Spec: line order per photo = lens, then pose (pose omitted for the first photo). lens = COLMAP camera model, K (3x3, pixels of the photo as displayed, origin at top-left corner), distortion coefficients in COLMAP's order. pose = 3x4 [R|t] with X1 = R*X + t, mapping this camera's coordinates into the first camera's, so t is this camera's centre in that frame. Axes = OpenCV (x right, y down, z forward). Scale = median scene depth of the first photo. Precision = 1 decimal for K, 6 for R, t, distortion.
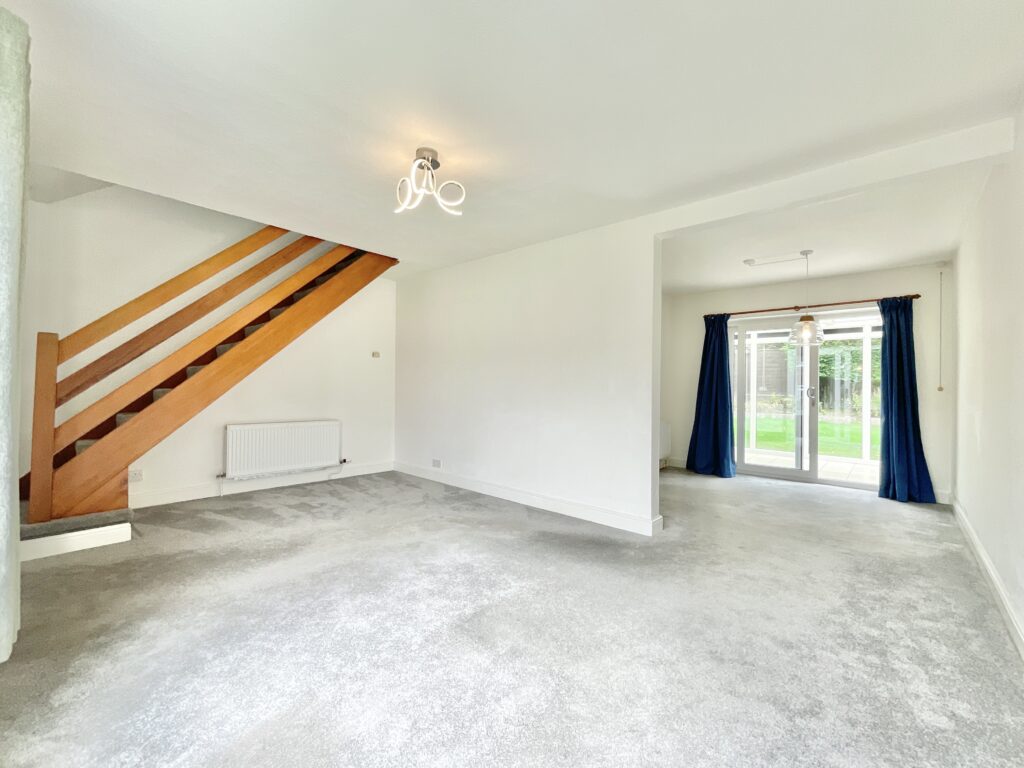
lens RADIAL K [[422.6, 0, 521.0], [0, 422.6, 383.7], [0, 0, 1]] dist [-0.002793, -0.000136]
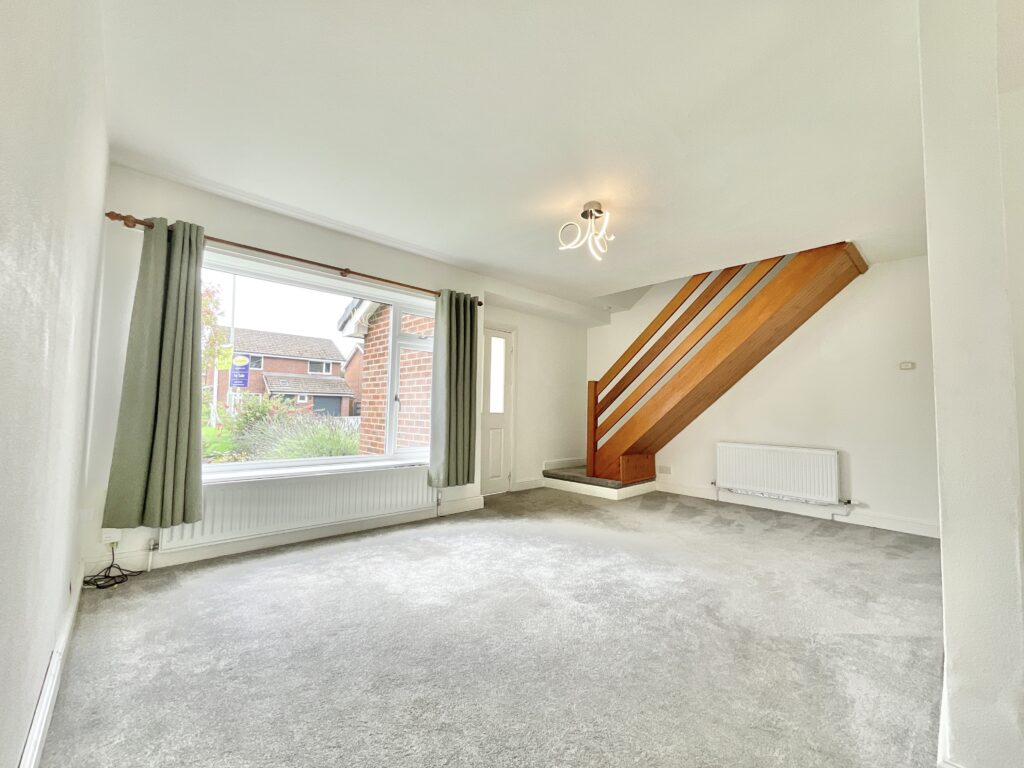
lens RADIAL K [[422.6, 0, 521.0], [0, 422.6, 383.7], [0, 0, 1]] dist [-0.002793, -0.000136]
pose [[-0.091217, -0.078379, -0.992742, 0.666648], [-0.014496, 0.996897, -0.077375, 0.040683], [0.995726, 0.007332, -0.092070, 0.644302]]
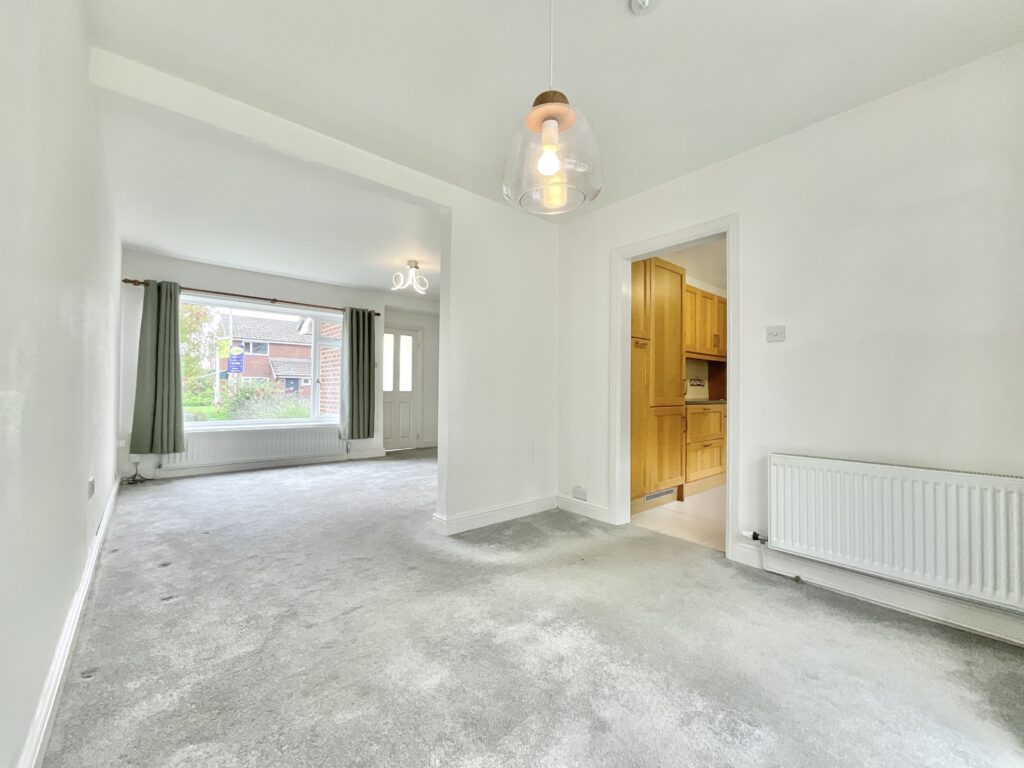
lens RADIAL K [[422.6, 0, 521.0], [0, 422.6, 383.7], [0, 0, 1]] dist [-0.002793, -0.000136]
pose [[-0.118280, -0.031799, -0.992471, 1.127194], [-0.004029, 0.999494, -0.031544, 0.056429], [0.992972, 0.000268, -0.118348, 1.188168]]
